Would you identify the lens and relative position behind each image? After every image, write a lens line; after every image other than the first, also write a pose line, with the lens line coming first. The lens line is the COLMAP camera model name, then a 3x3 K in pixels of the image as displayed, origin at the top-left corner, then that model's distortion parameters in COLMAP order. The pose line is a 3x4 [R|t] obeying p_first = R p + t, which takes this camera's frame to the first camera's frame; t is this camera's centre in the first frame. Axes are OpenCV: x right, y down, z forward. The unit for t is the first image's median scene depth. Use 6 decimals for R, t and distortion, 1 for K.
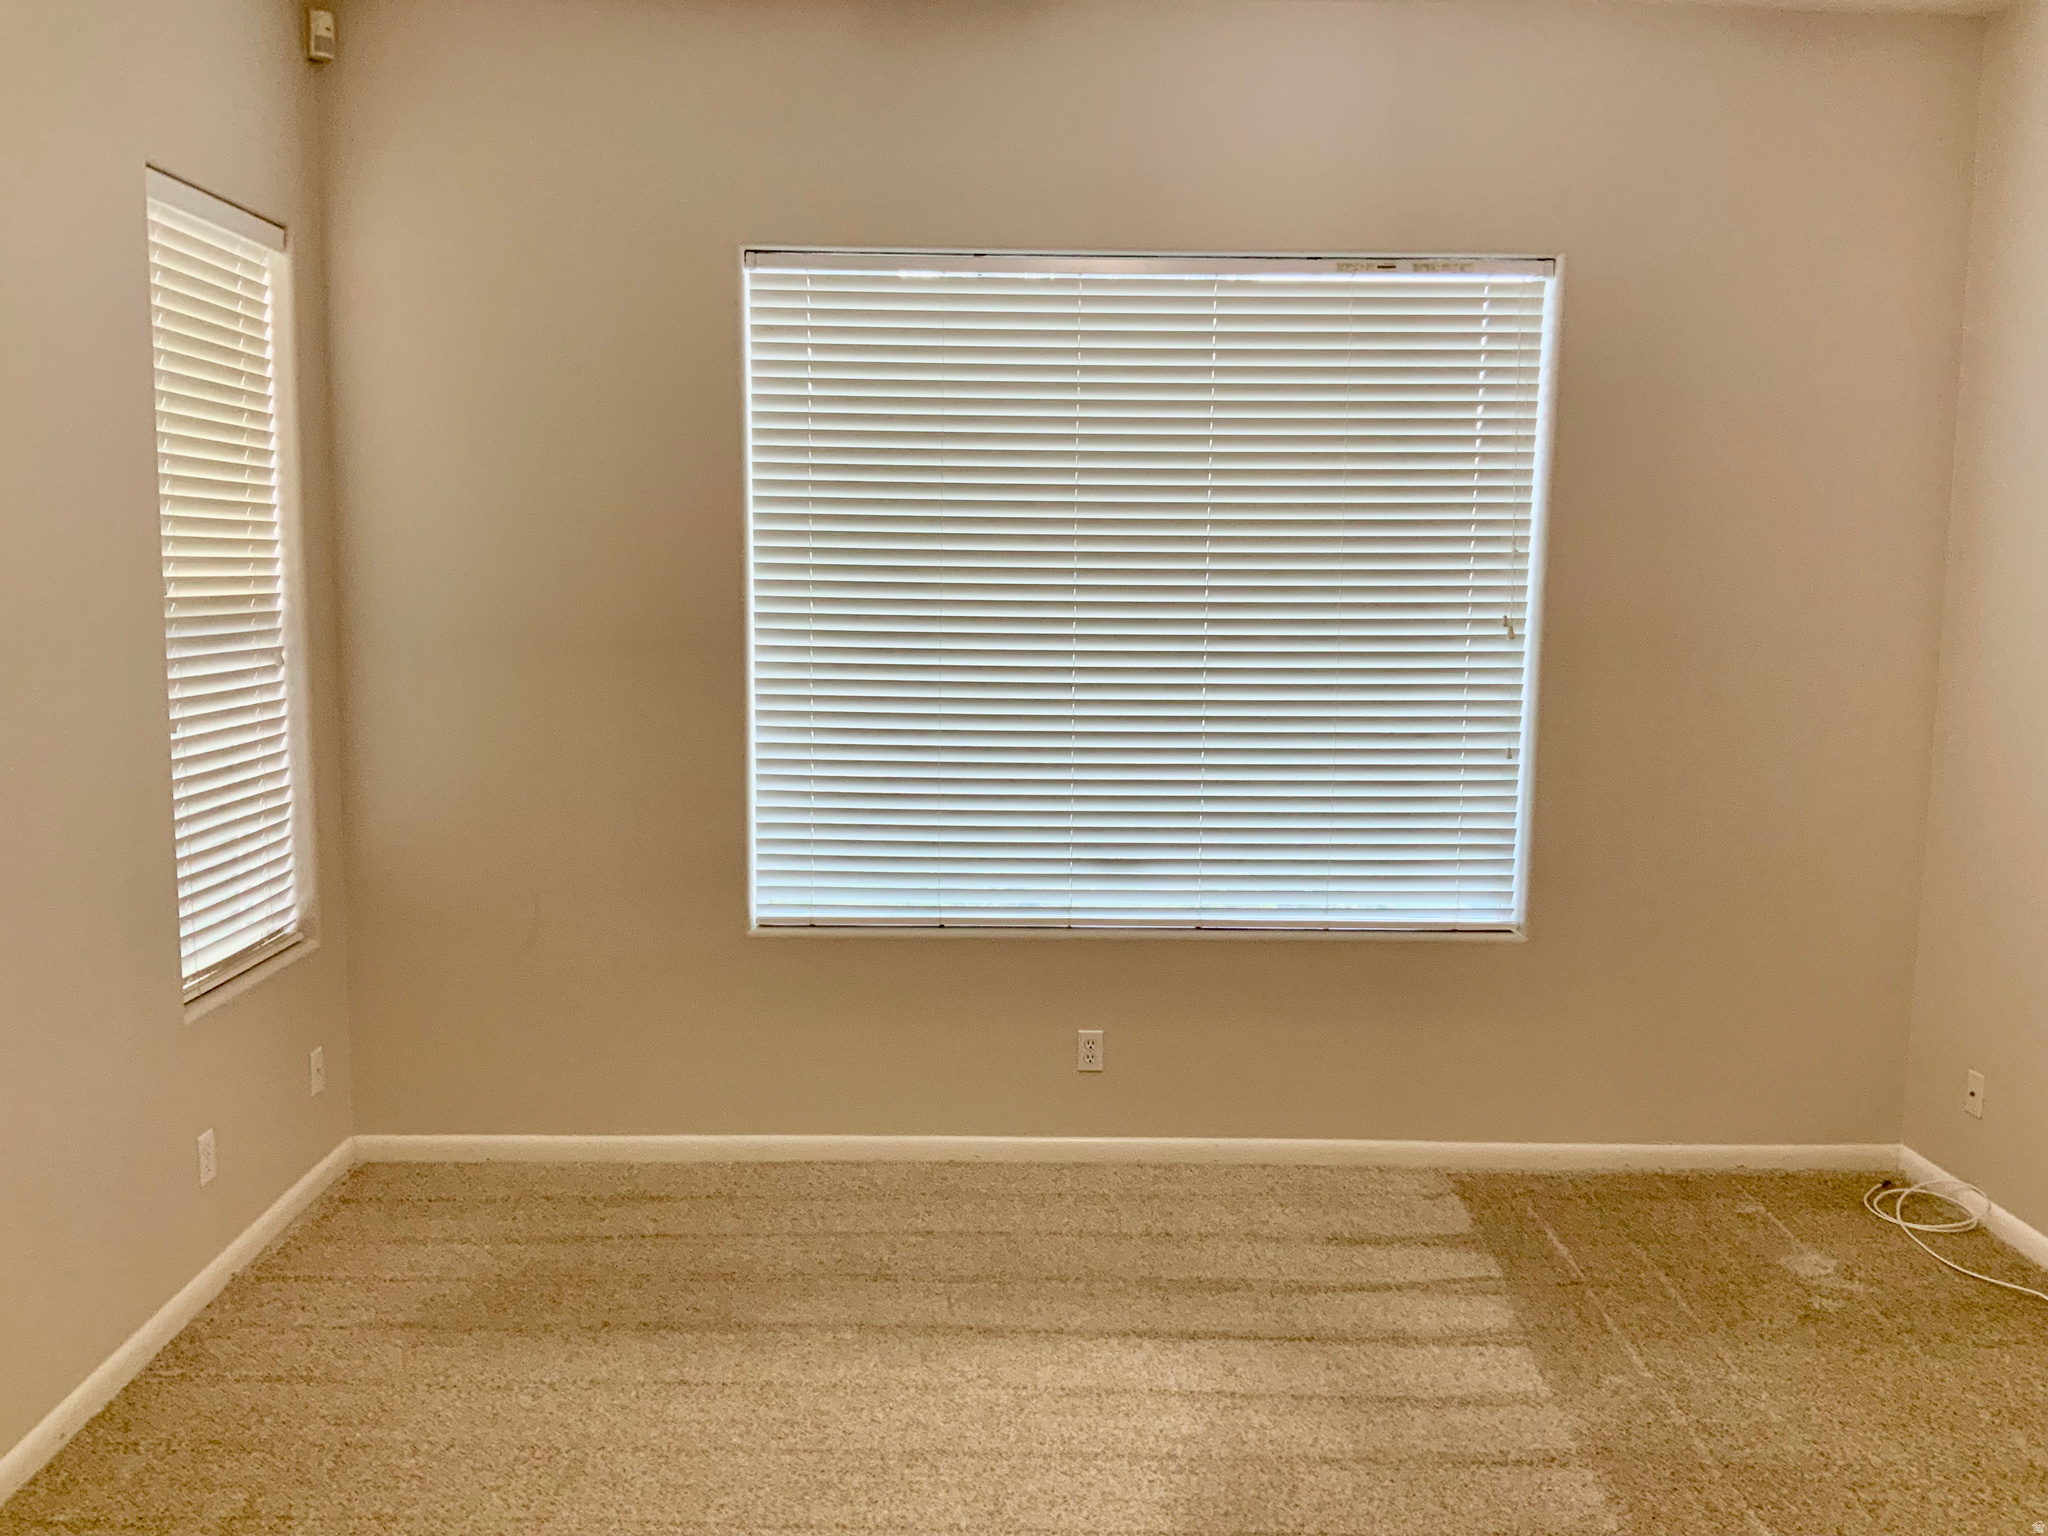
lens RADIAL K [[1704.3, 0, 1086.0], [0, 1704.3, 765.6], [0, 0, 1]] dist [0.081922, -0.163487]
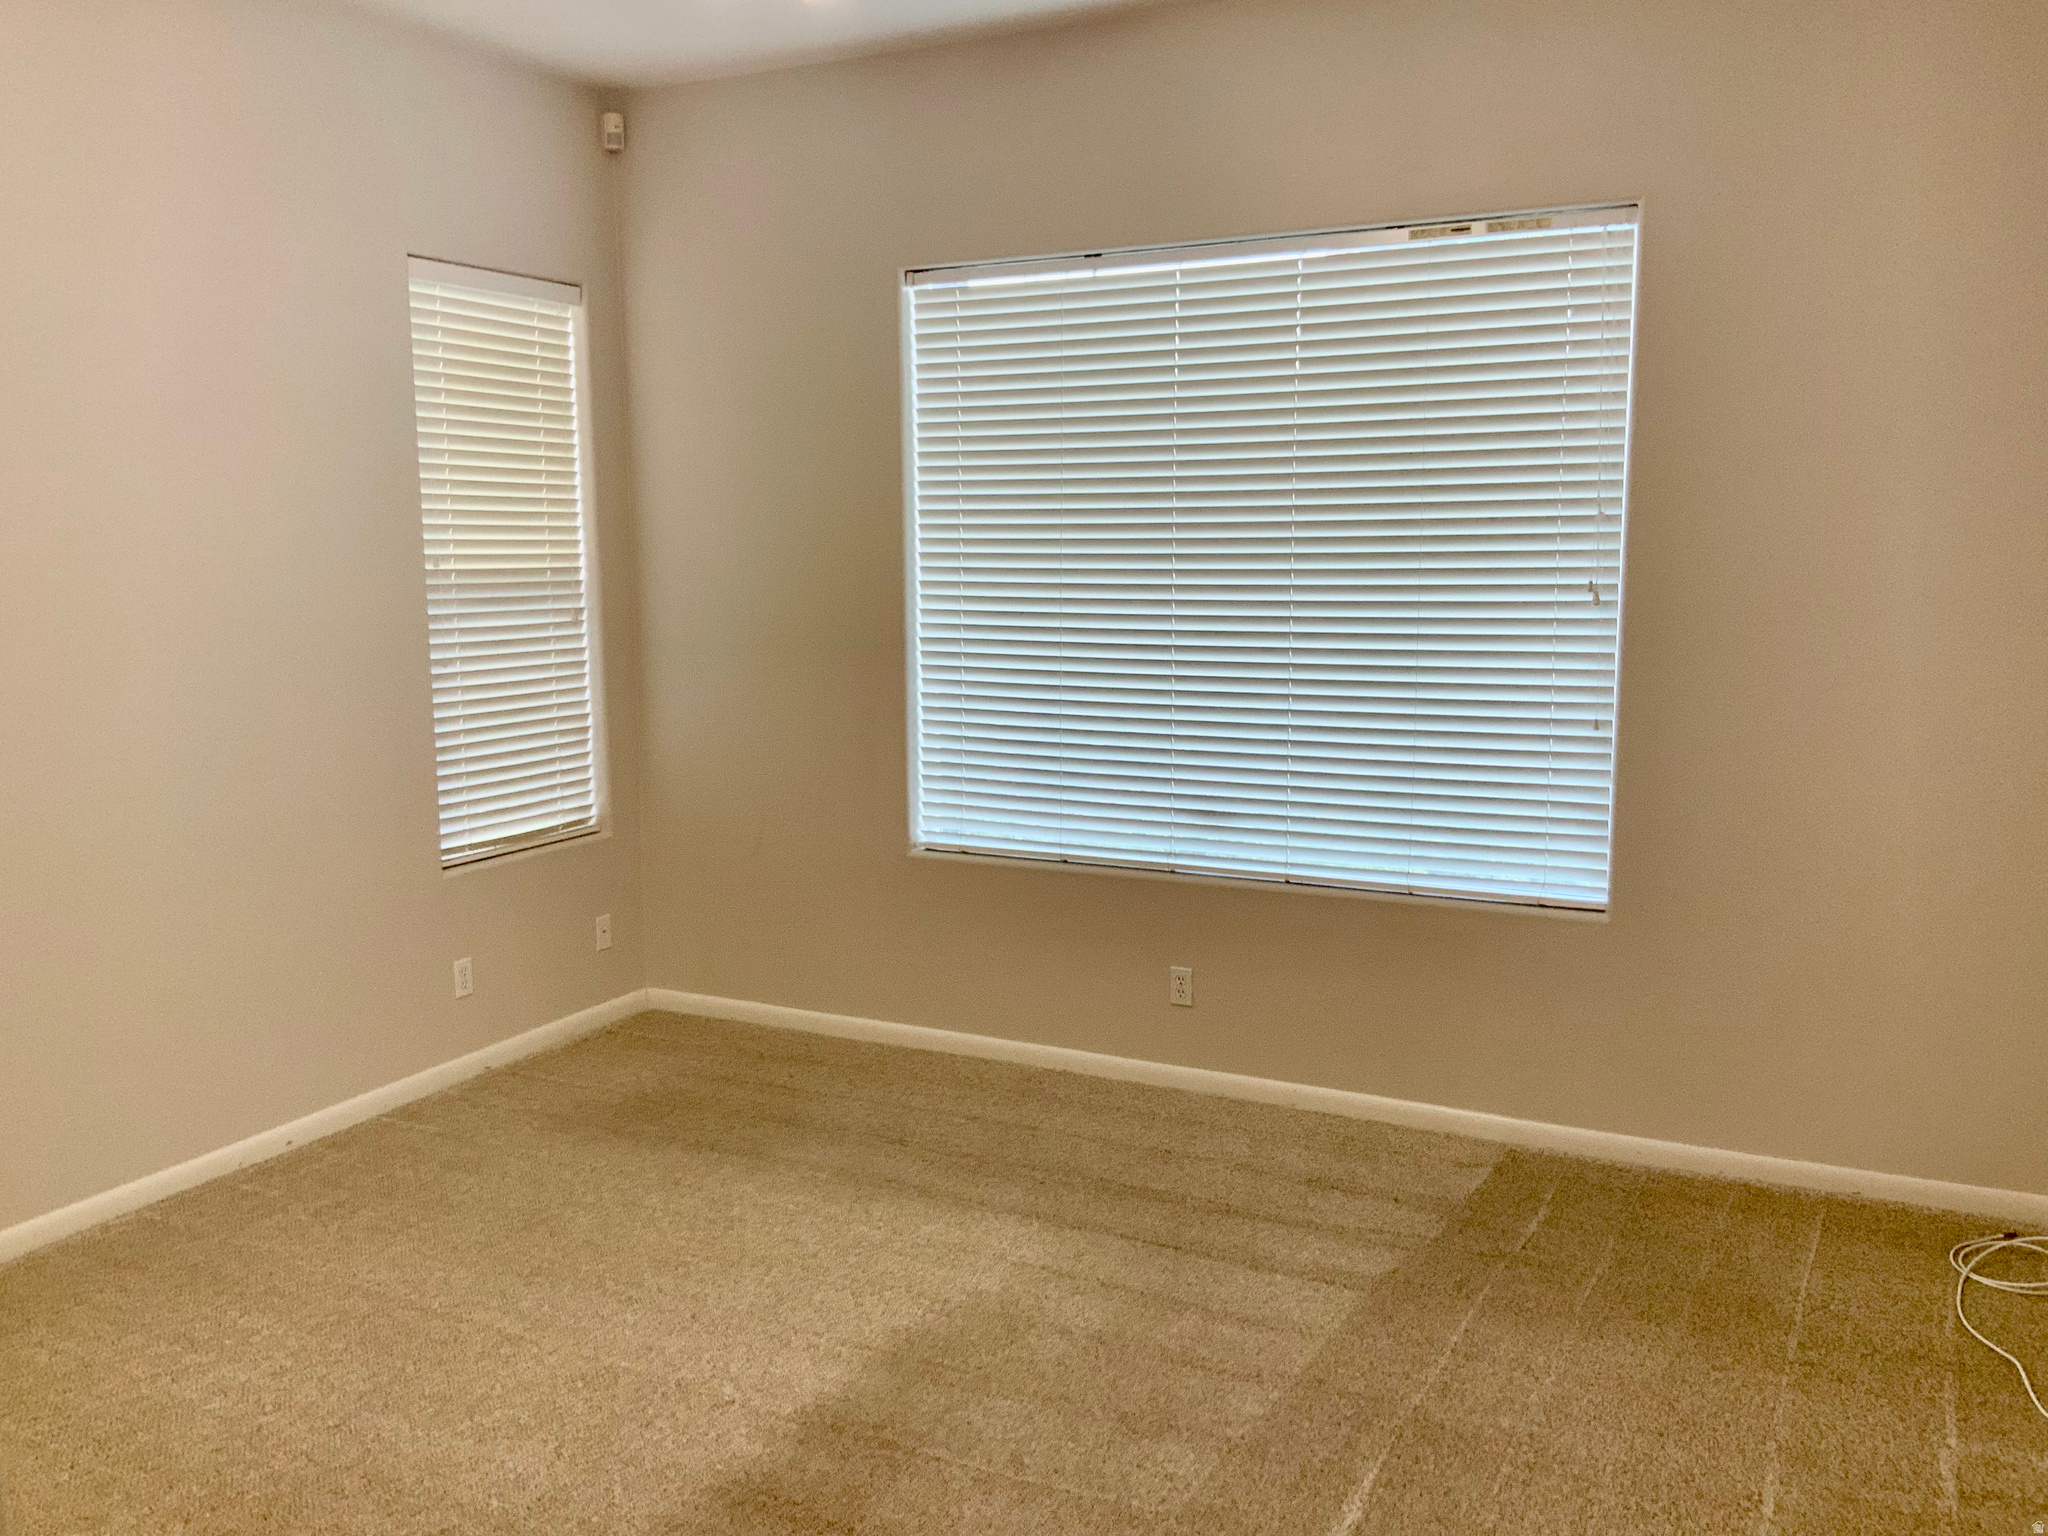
lens RADIAL K [[1704.3, 0, 1014.0], [0, 1704.3, 771.2], [0, 0, 1]] dist [0.081922, -0.163487]
pose [[0.881690, 0.049879, -0.469185, 0.430567], [-0.041230, 0.998737, 0.028698, 0.004830], [0.470024, -0.005958, 0.882634, -0.002514]]
